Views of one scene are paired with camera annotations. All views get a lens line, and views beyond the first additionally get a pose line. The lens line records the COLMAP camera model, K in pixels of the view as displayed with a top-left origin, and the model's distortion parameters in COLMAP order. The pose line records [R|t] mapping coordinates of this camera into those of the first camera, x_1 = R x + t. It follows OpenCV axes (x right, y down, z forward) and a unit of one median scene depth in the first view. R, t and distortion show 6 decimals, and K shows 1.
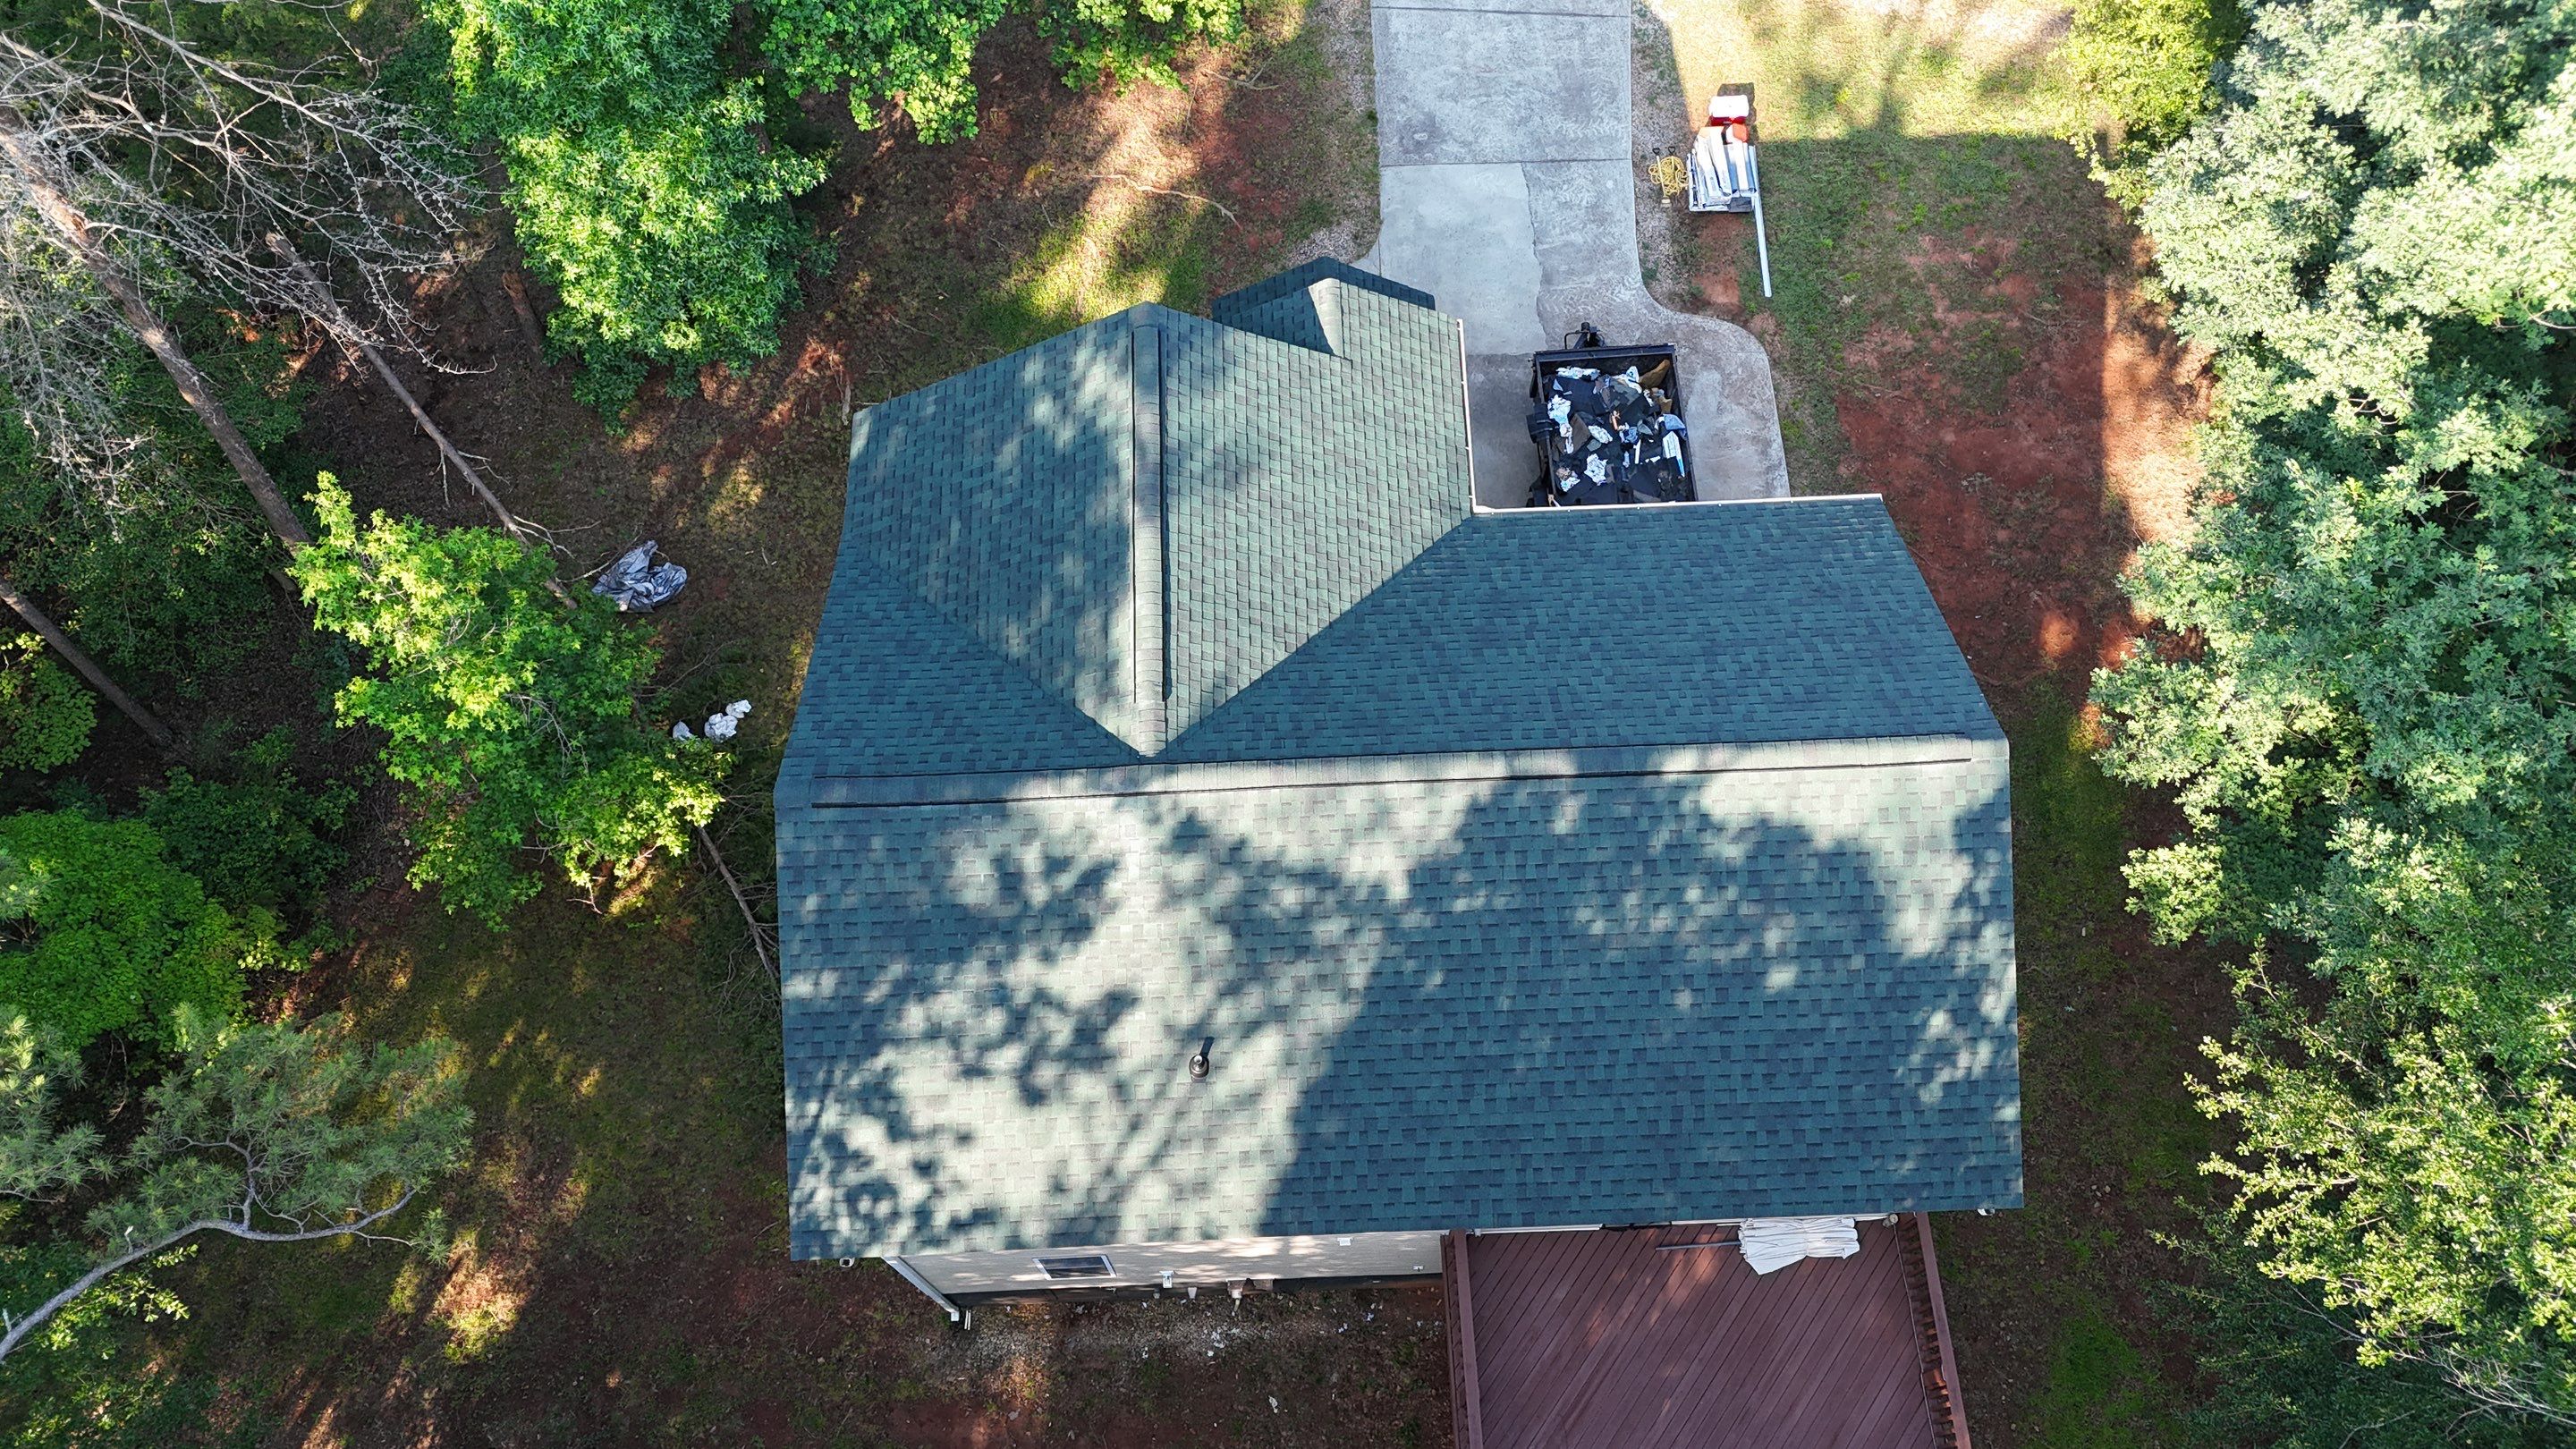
lens RADIAL K [[1890.8, 0, 1328.0], [0, 1890.8, 718.8], [0, 0, 1]] dist [0.058190, -0.050624]
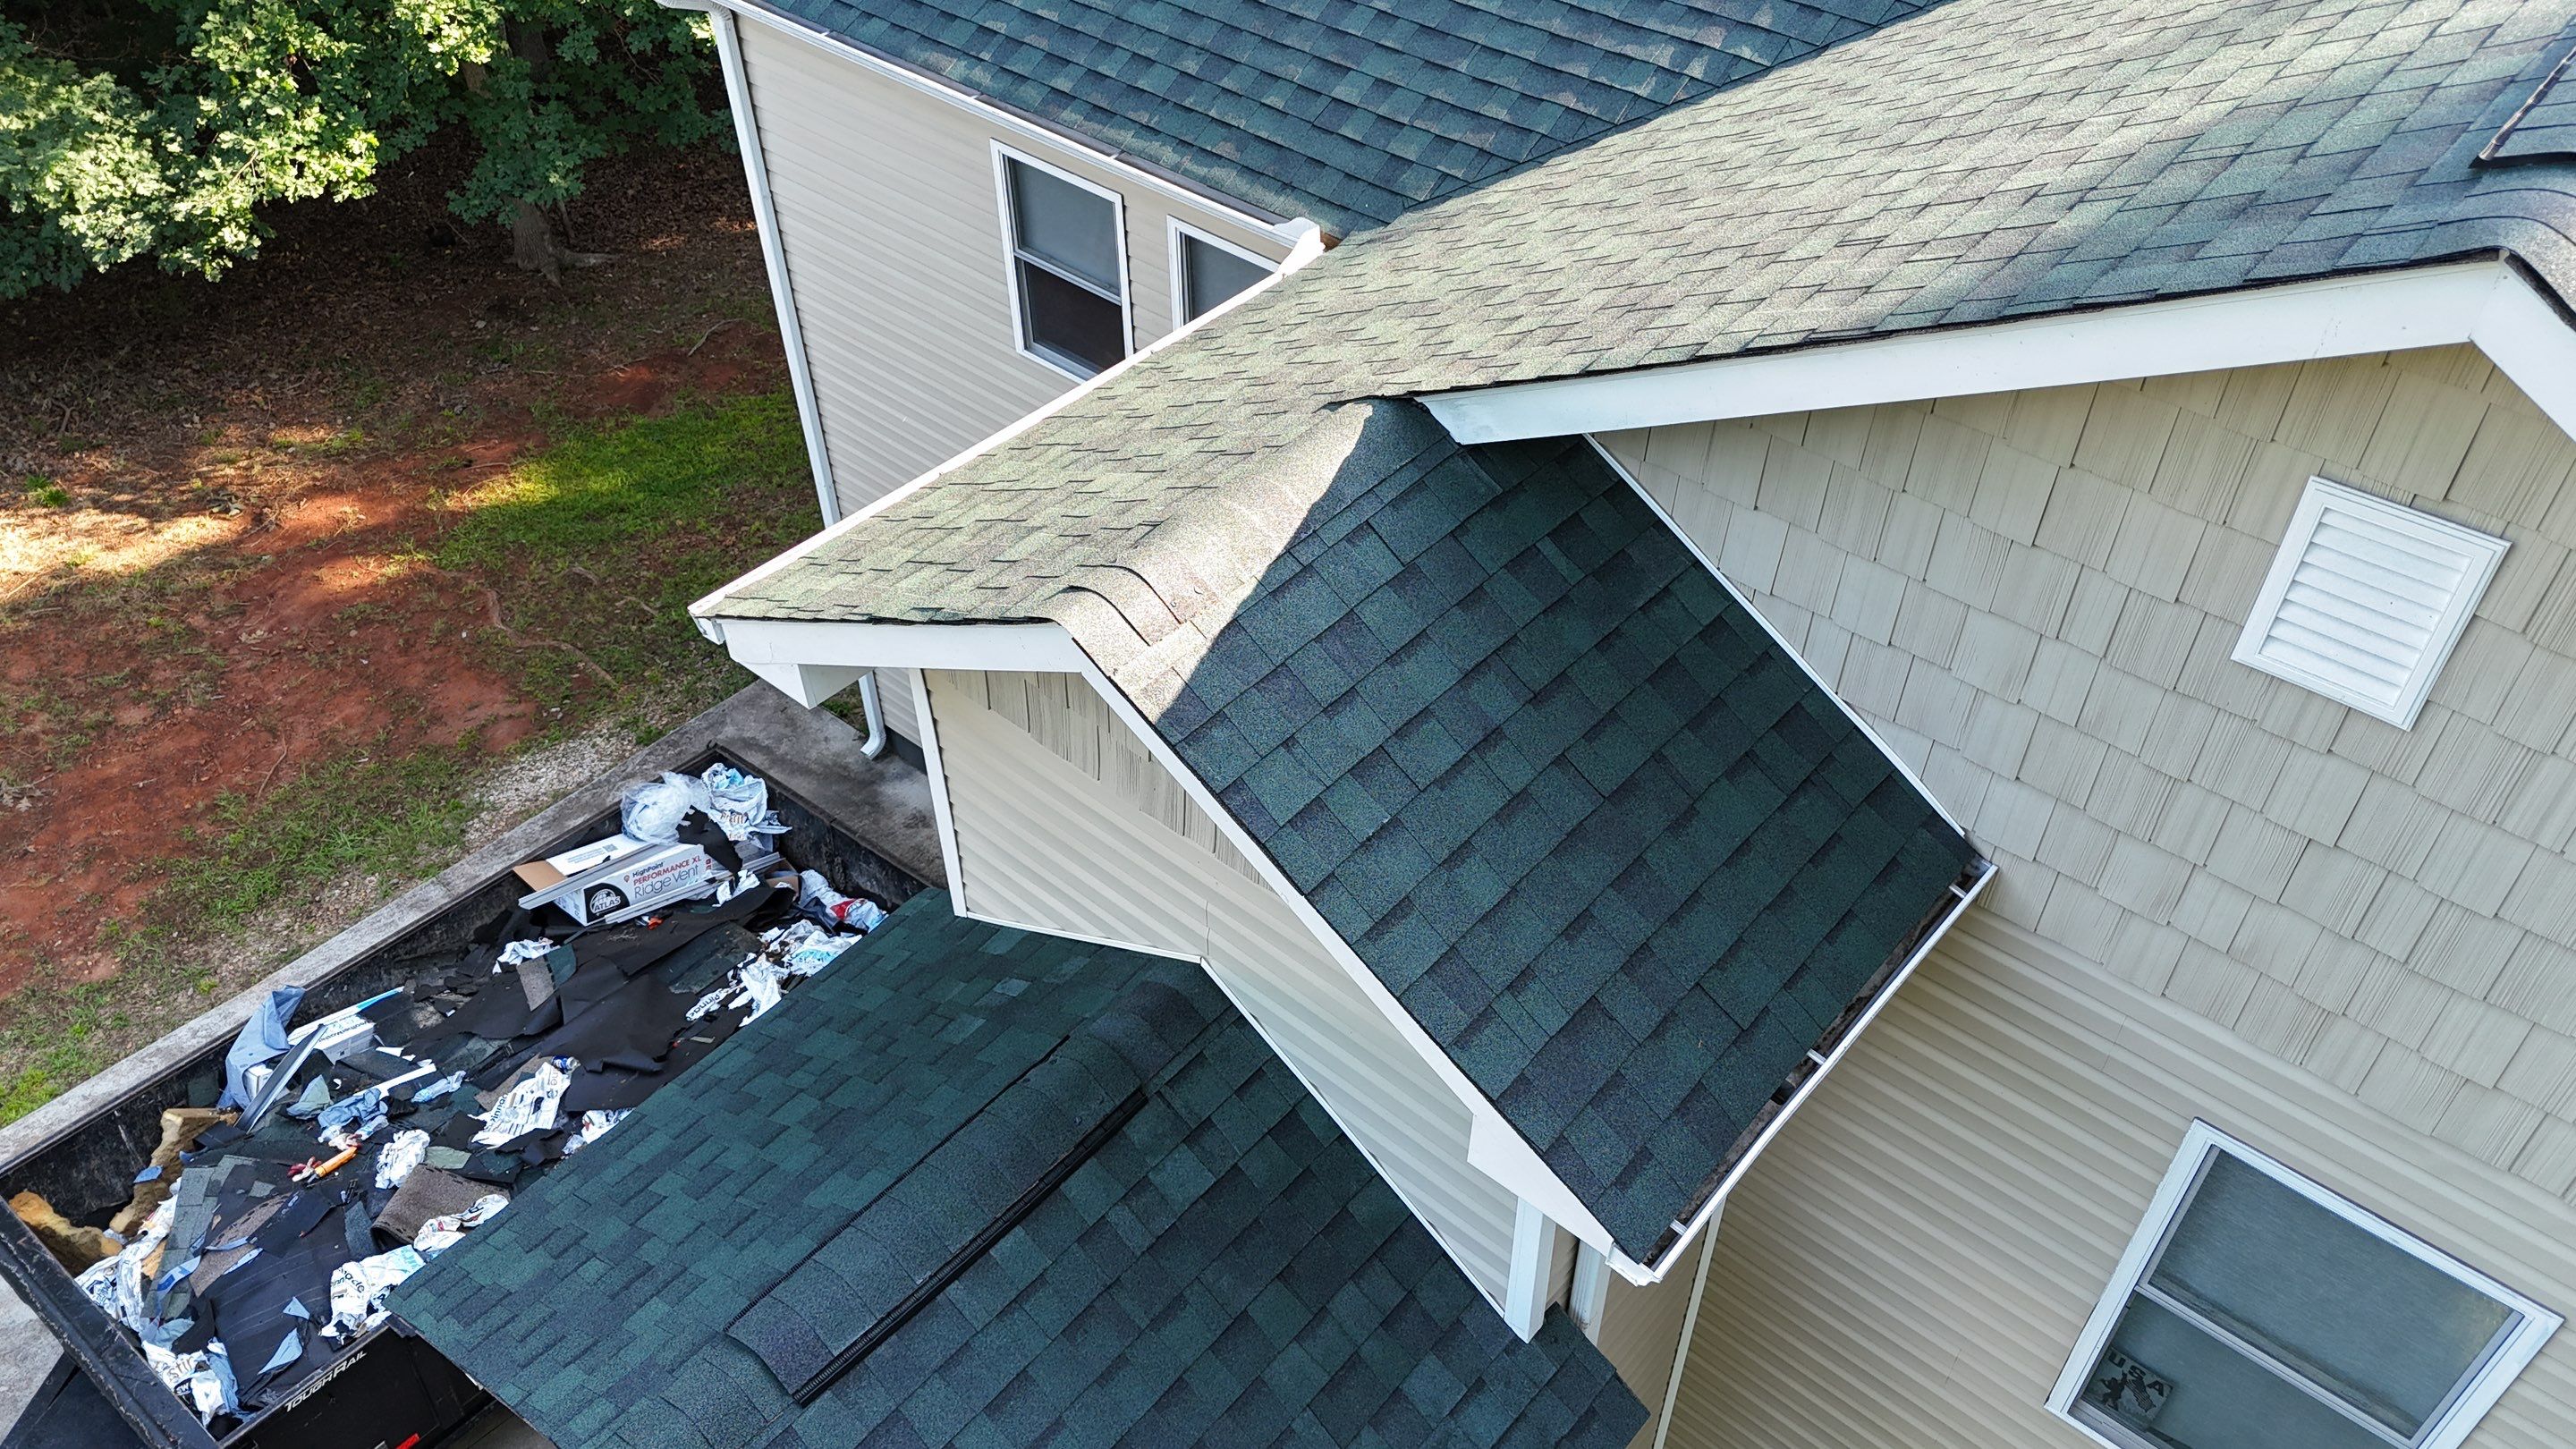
lens RADIAL K [[1890.8, 0, 1269.3], [0, 1890.8, 708.4], [0, 0, 1]] dist [0.058190, -0.050624]
pose [[-0.723268, -0.464833, 0.510698, -0.126600], [0.626122, -0.129459, 0.768903, -0.419036], [-0.291297, 0.875883, 0.384676, 1.090536]]
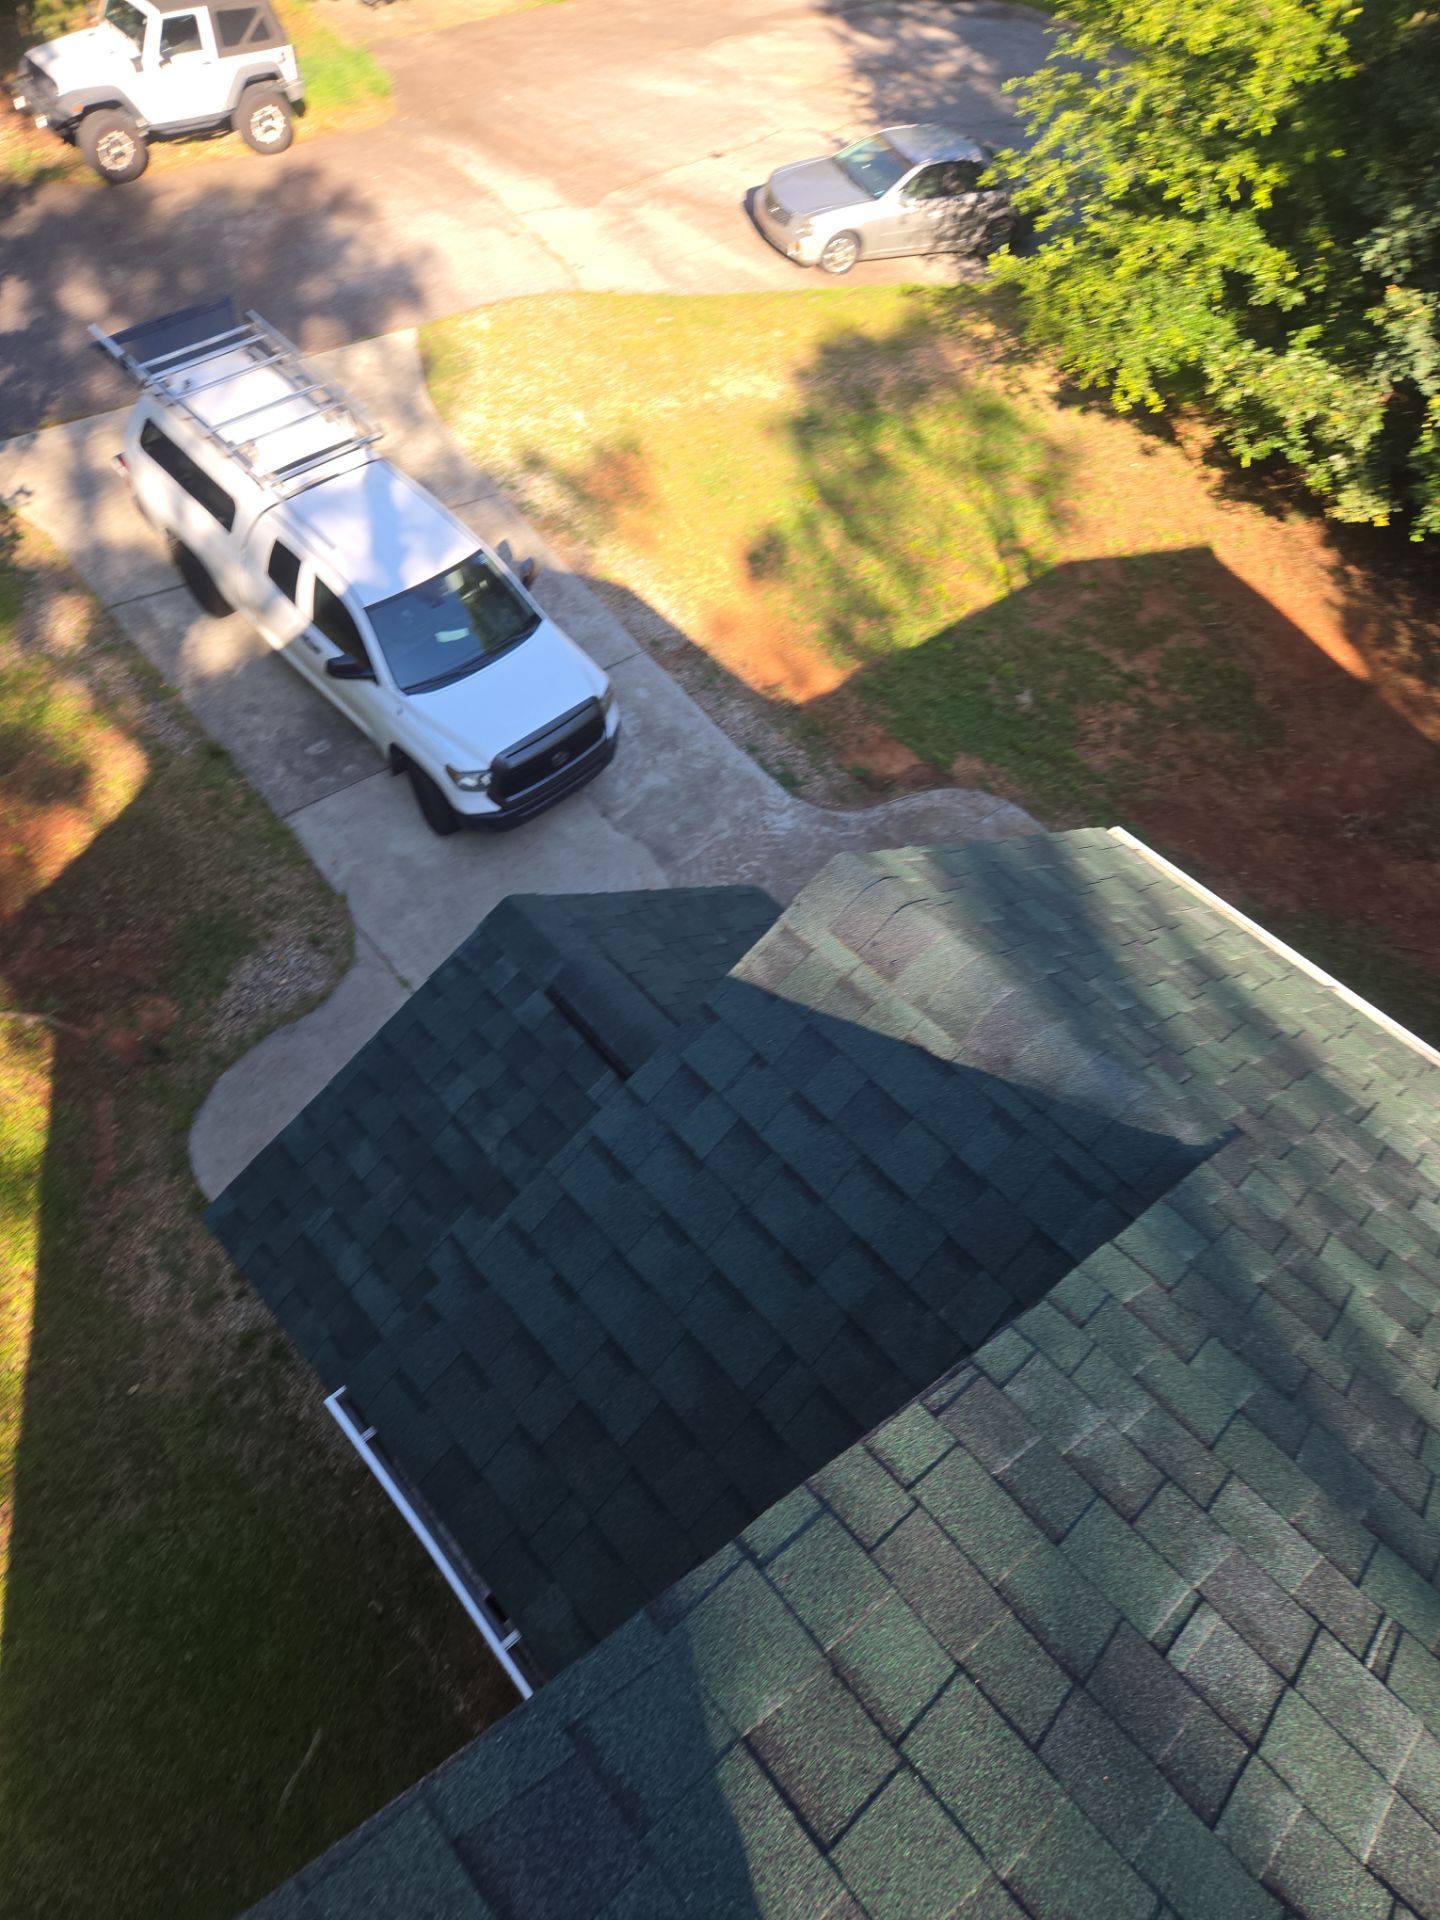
lens RADIAL K [[1246.3, 0, 712.4], [0, 1246.3, 951.8], [0, 0, 1]] dist [0.044826, 0.000538]
pose [[0.769194, -0.449305, 0.454384, -0.093115], [0.533505, 0.842926, -0.069628, -0.267395], [-0.351728, 0.295974, 0.888080, 1.036649]]
